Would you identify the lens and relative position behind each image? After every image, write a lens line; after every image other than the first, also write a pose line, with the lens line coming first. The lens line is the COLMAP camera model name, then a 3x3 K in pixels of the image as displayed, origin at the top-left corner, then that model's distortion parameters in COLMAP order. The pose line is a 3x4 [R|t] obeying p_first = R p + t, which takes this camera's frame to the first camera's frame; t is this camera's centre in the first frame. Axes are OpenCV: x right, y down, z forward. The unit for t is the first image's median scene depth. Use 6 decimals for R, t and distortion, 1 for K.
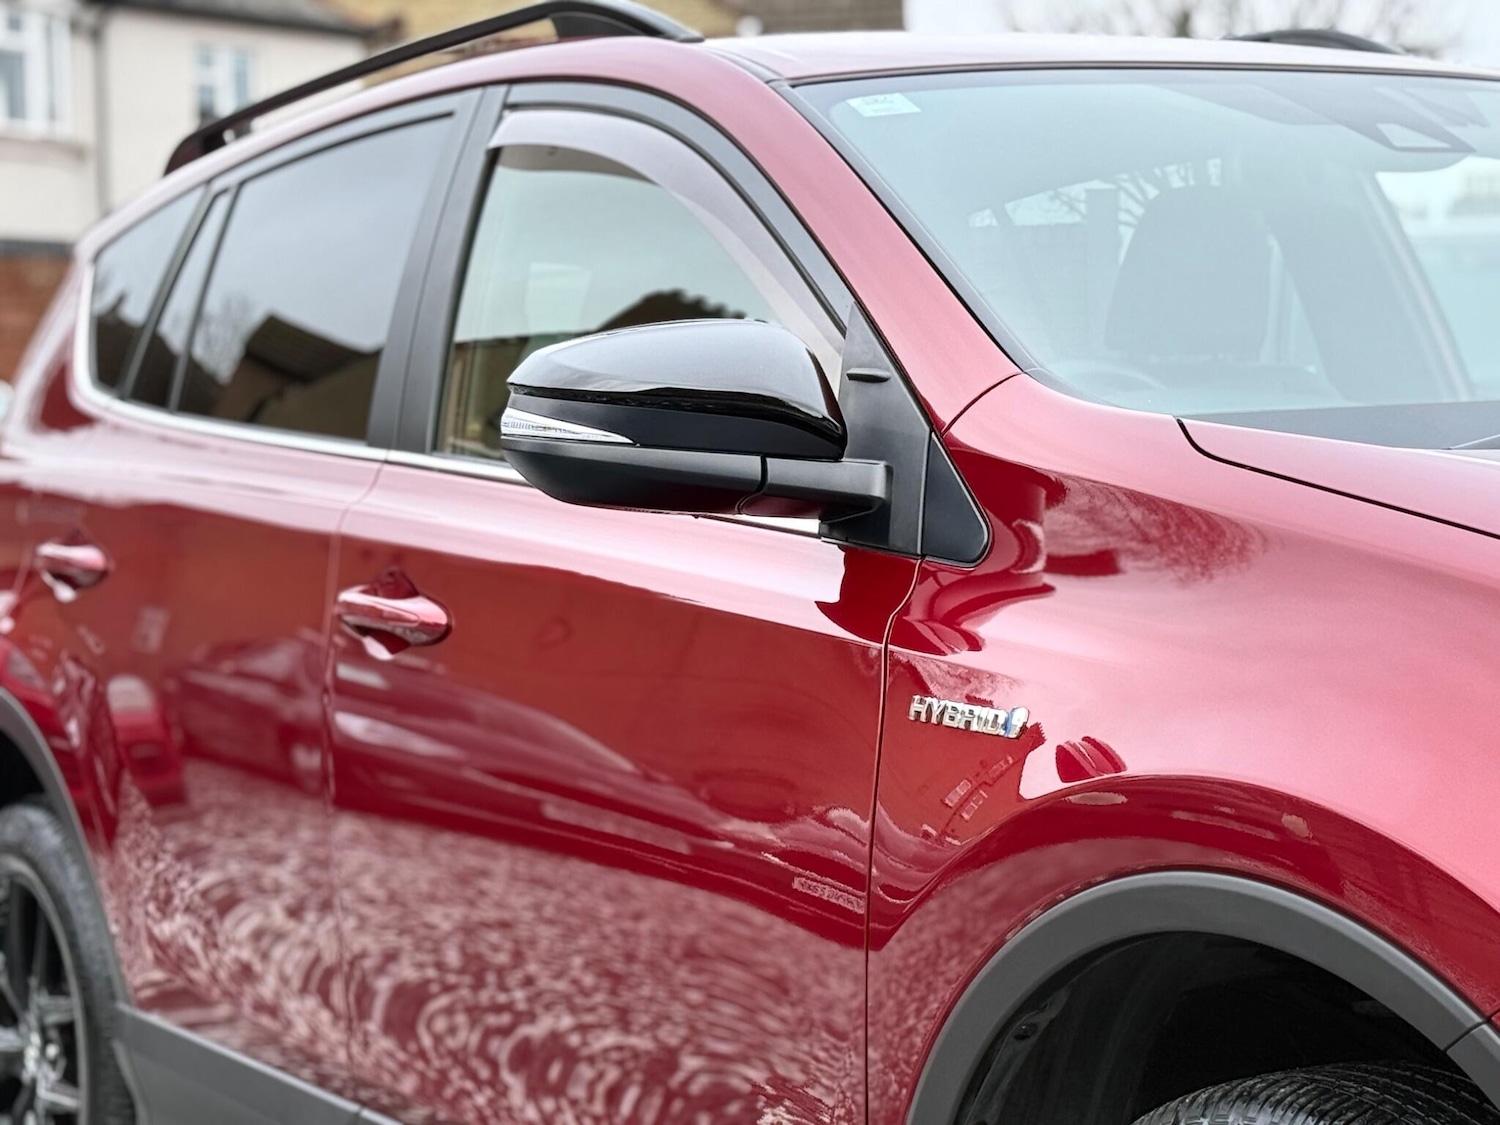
lens RADIAL K [[1430.4, 0, 756.2], [0, 1430.4, 559.4], [0, 0, 1]] dist [0.021603, 0.000000]
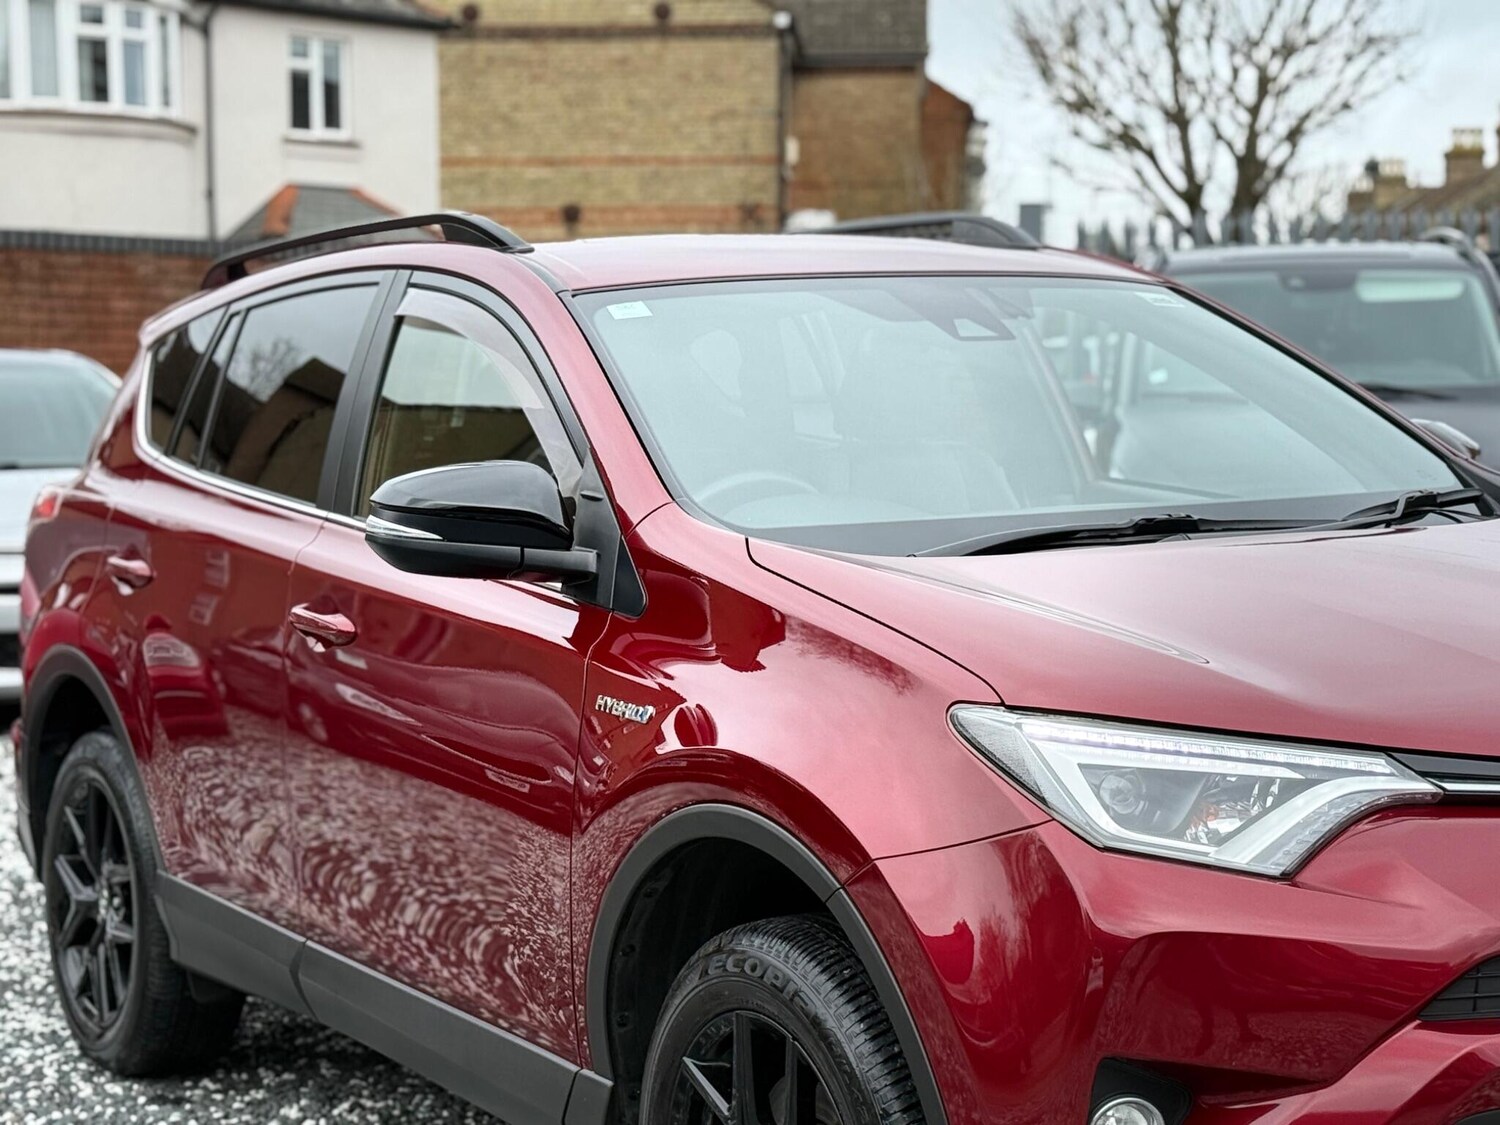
lens RADIAL K [[1469.3, 0, 747.3], [0, 1469.3, 557.8], [0, 0, 1]] dist [0.020844, 0.000000]
pose [[0.996892, 0.030445, -0.072659, 0.258221], [-0.027442, 0.998742, 0.041979, -0.091001], [0.073845, -0.039854, 0.996473, -0.448917]]
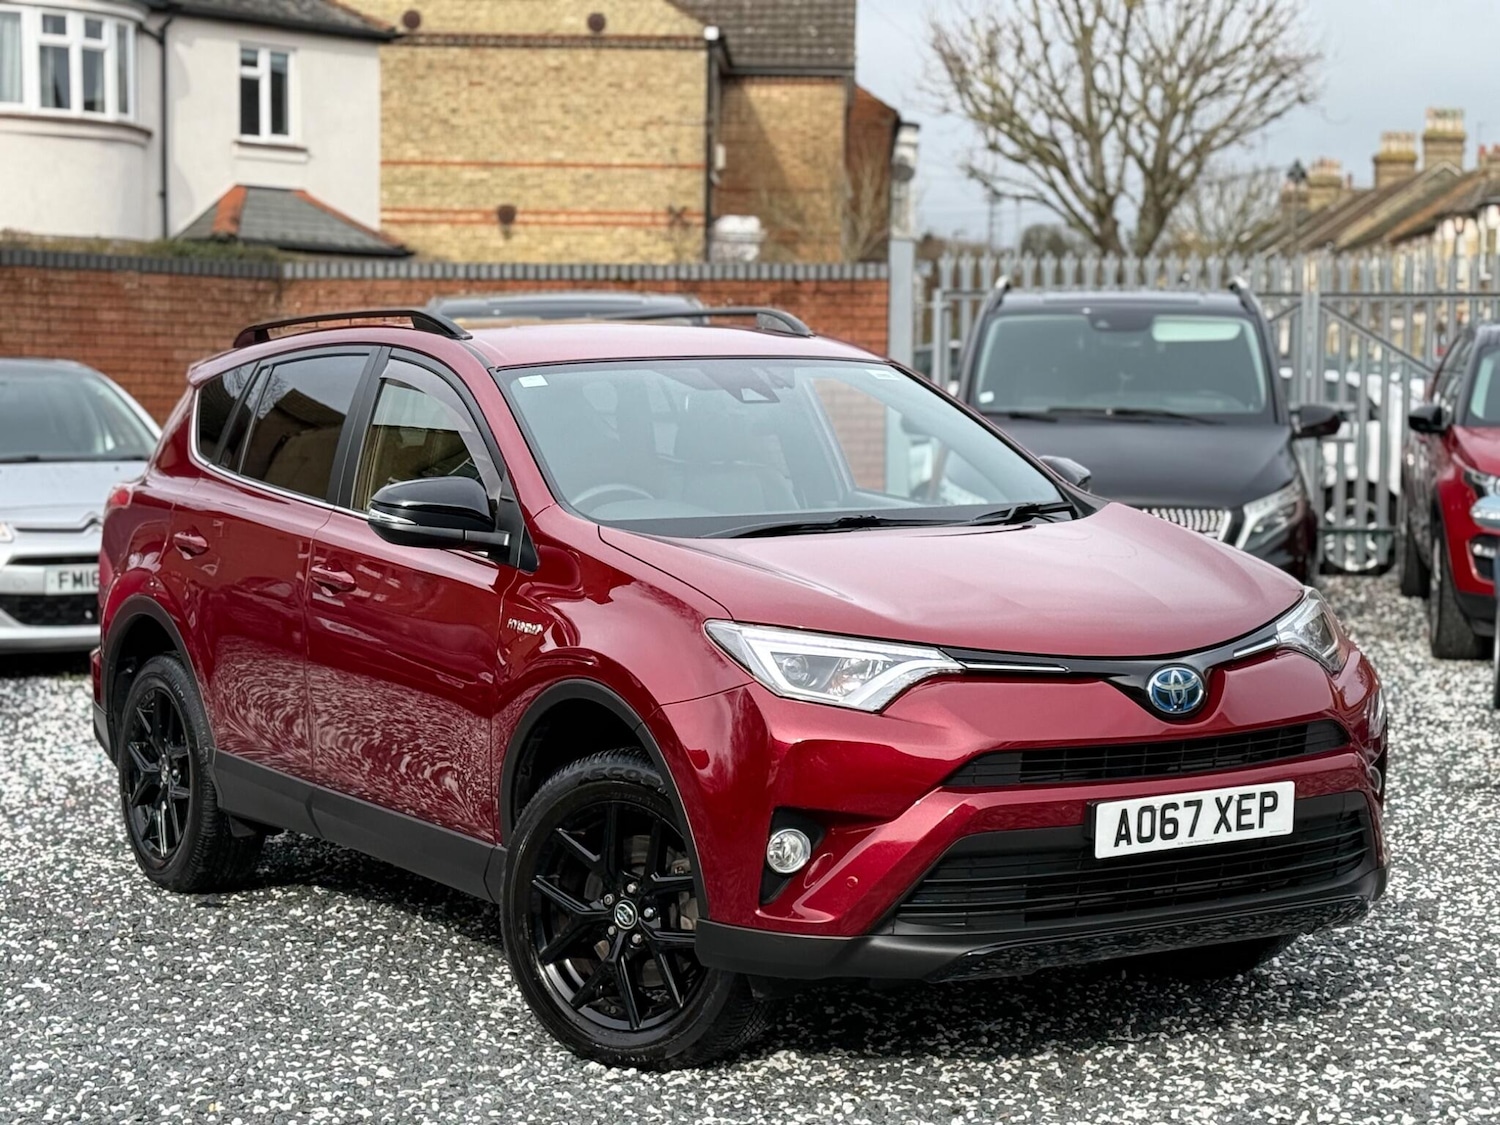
lens RADIAL K [[1430.4, 0, 748.6], [0, 1430.4, 552.4], [0, 0, 1]] dist [0.021603, 0.000000]
pose [[0.998783, 0.044172, -0.021930, 0.399257], [-0.043162, 0.998073, 0.044580, -0.113470], [0.023857, -0.043579, 0.998765, -1.111175]]
